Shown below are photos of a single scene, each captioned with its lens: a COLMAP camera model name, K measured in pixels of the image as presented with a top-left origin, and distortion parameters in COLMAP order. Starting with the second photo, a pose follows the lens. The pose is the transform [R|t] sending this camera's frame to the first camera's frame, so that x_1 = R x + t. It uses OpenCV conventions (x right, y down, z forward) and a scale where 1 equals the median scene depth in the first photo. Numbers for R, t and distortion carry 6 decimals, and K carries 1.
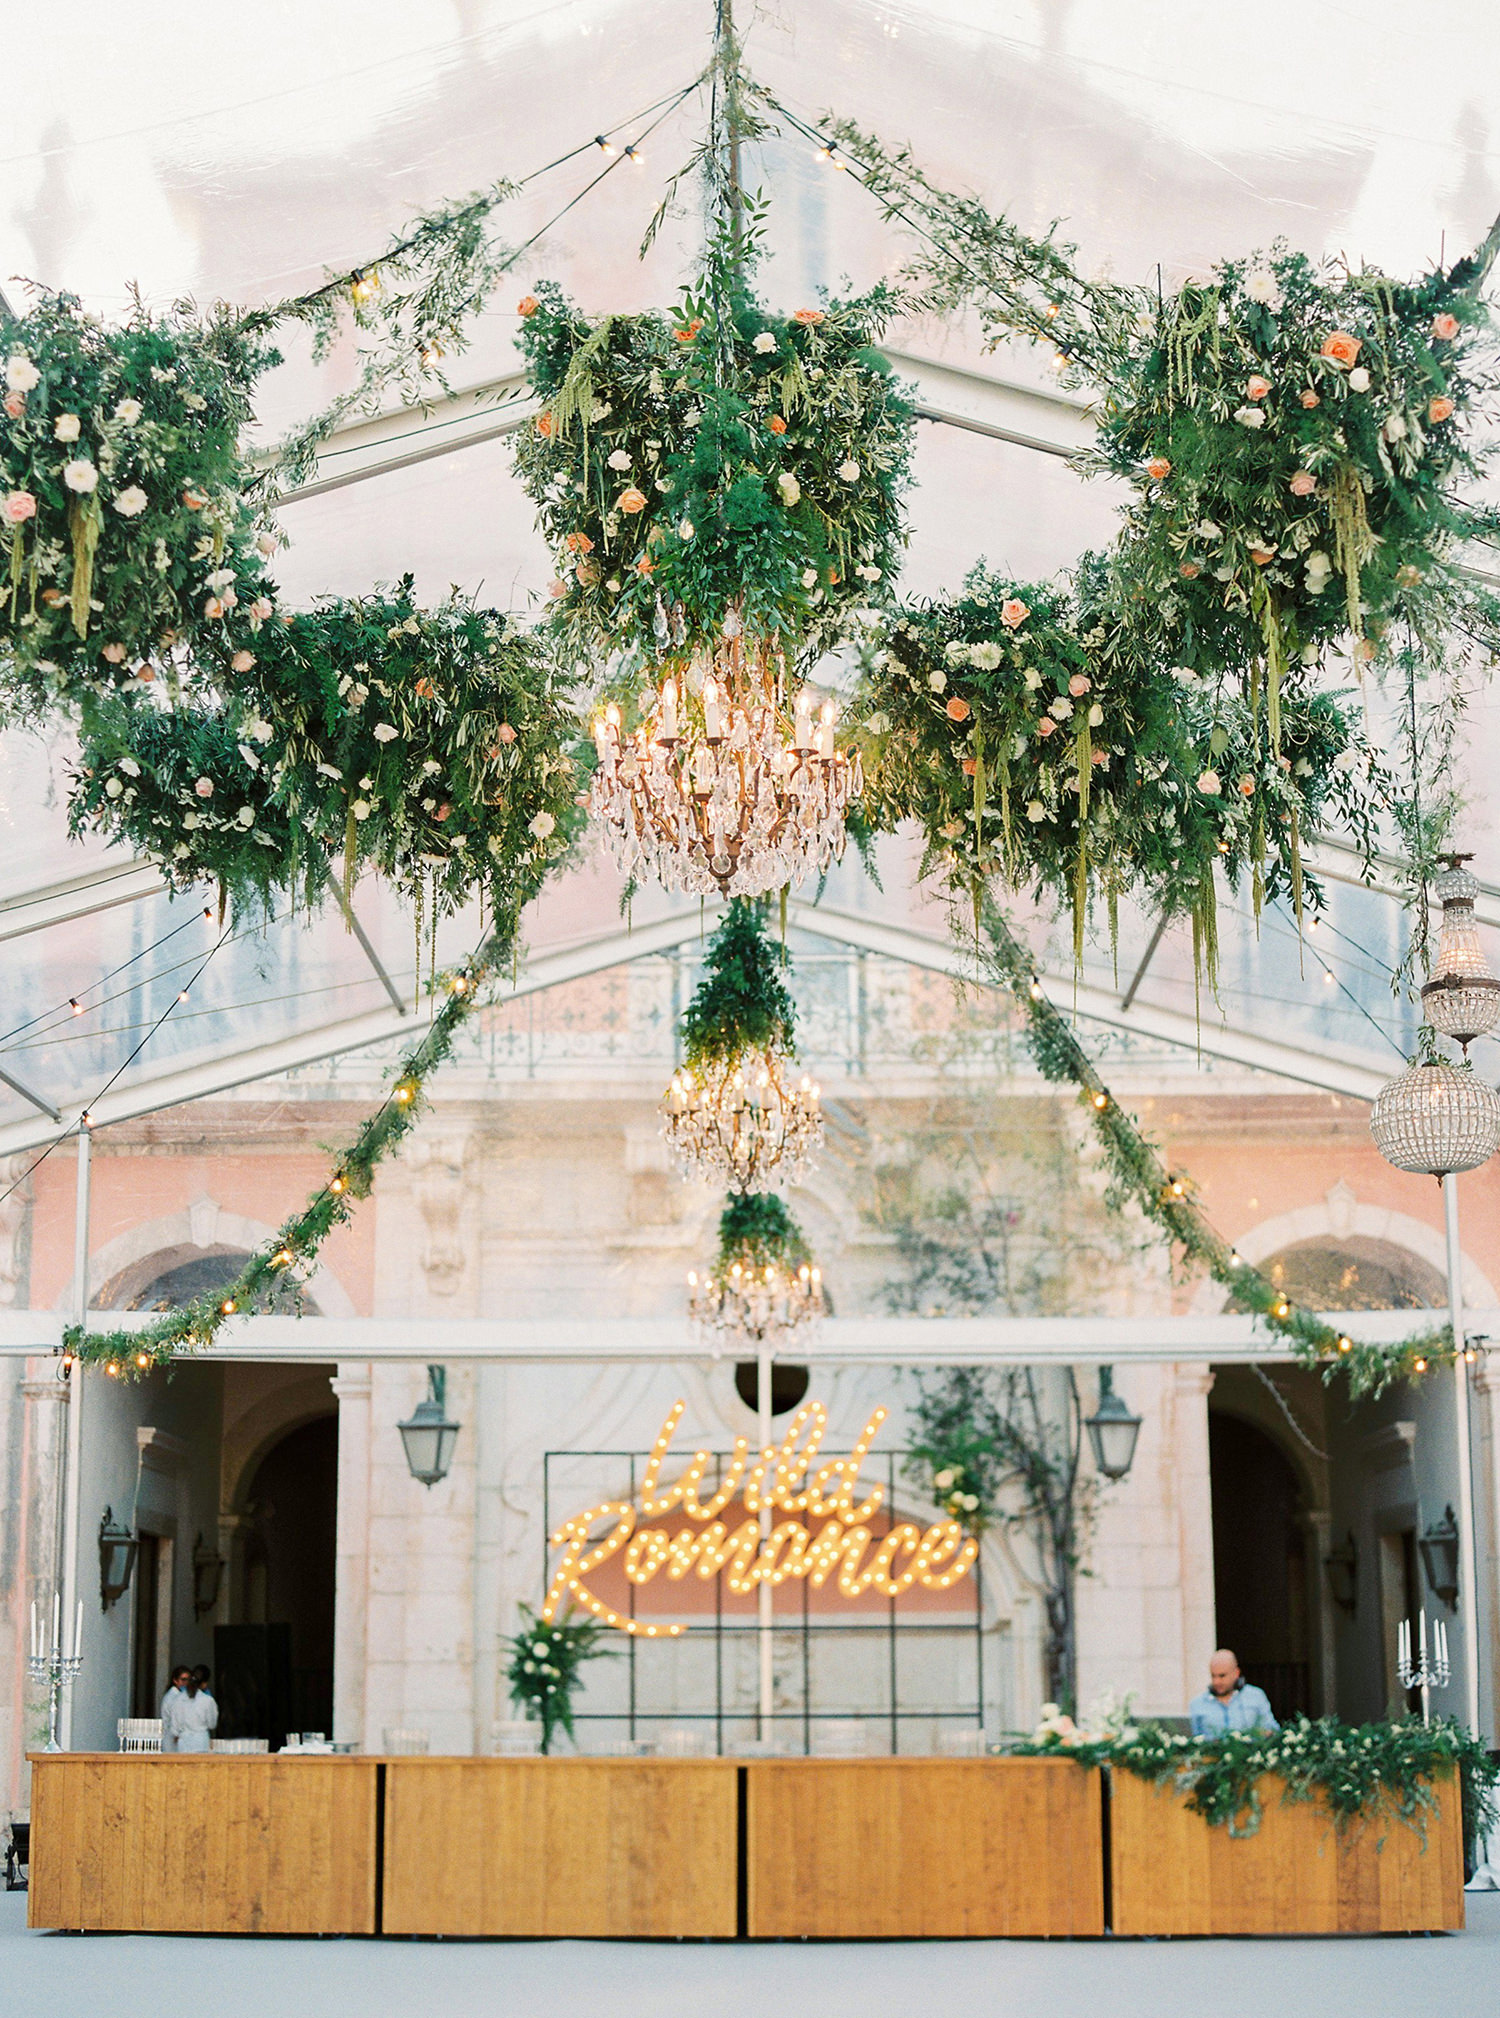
lens RADIAL K [[2847.9, 0, 757.2], [0, 2847.9, 963.7], [0, 0, 1]] dist [-0.065252, -0.002941]
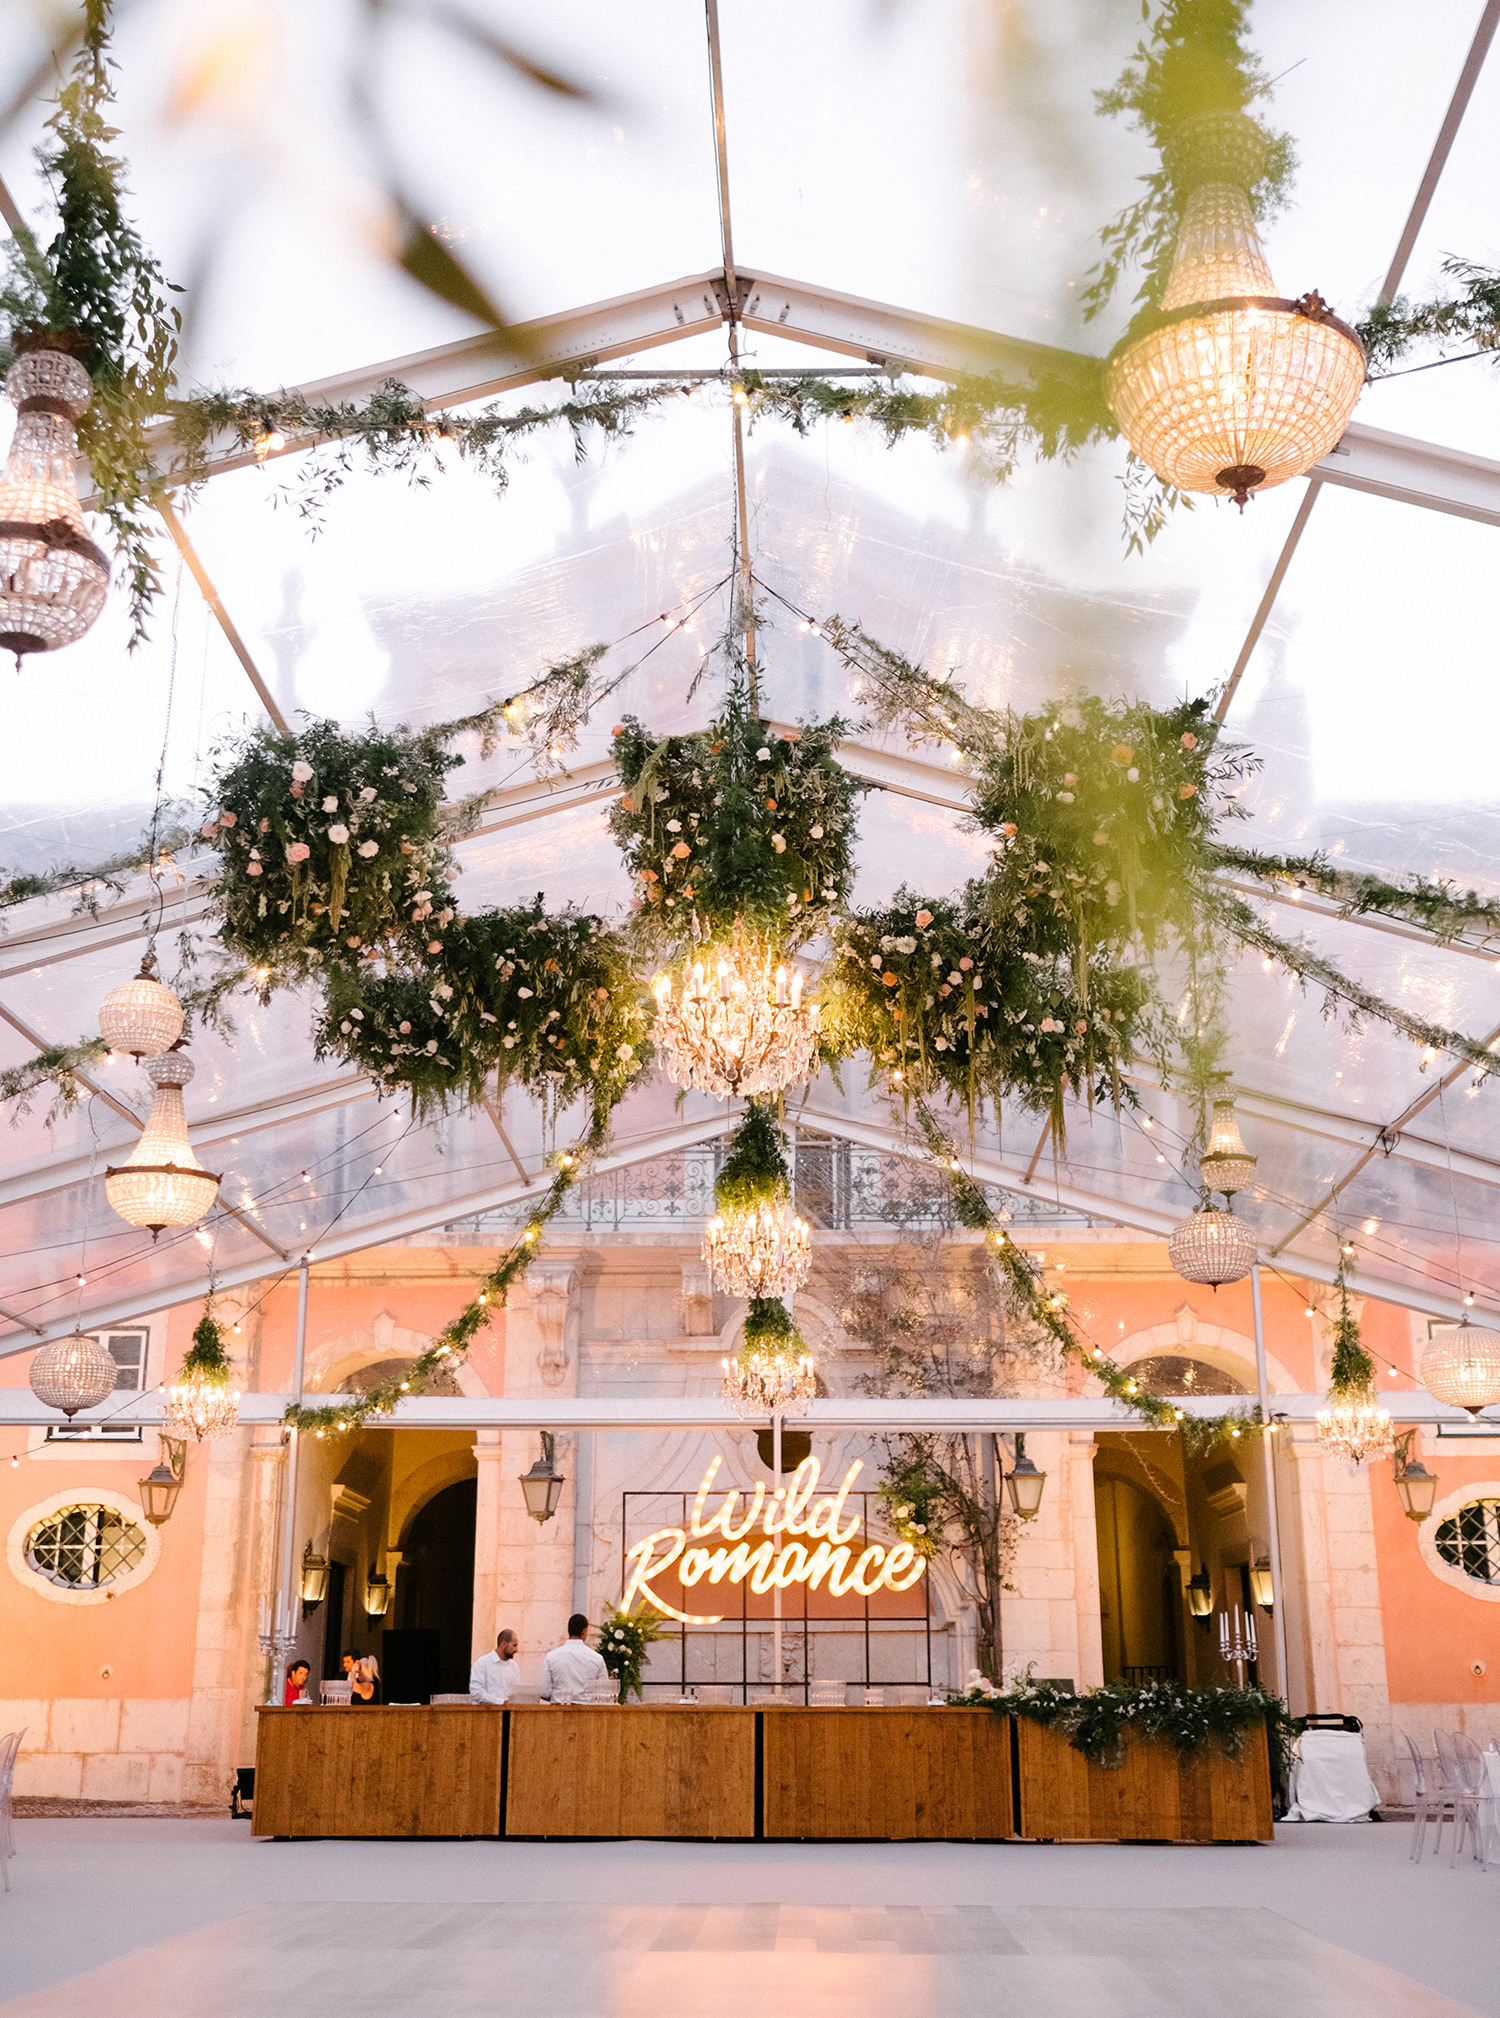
lens RADIAL K [[2122.5, 0, 750.0], [0, 2122.5, 1009.0], [0, 0, 1]] dist [0.051660, 0.001477]
pose [[0.999862, 0.001105, -0.016599, 0.011526], [-0.002281, 0.997474, -0.070992, 0.009453], [0.016479, 0.071020, 0.997339, -0.148929]]
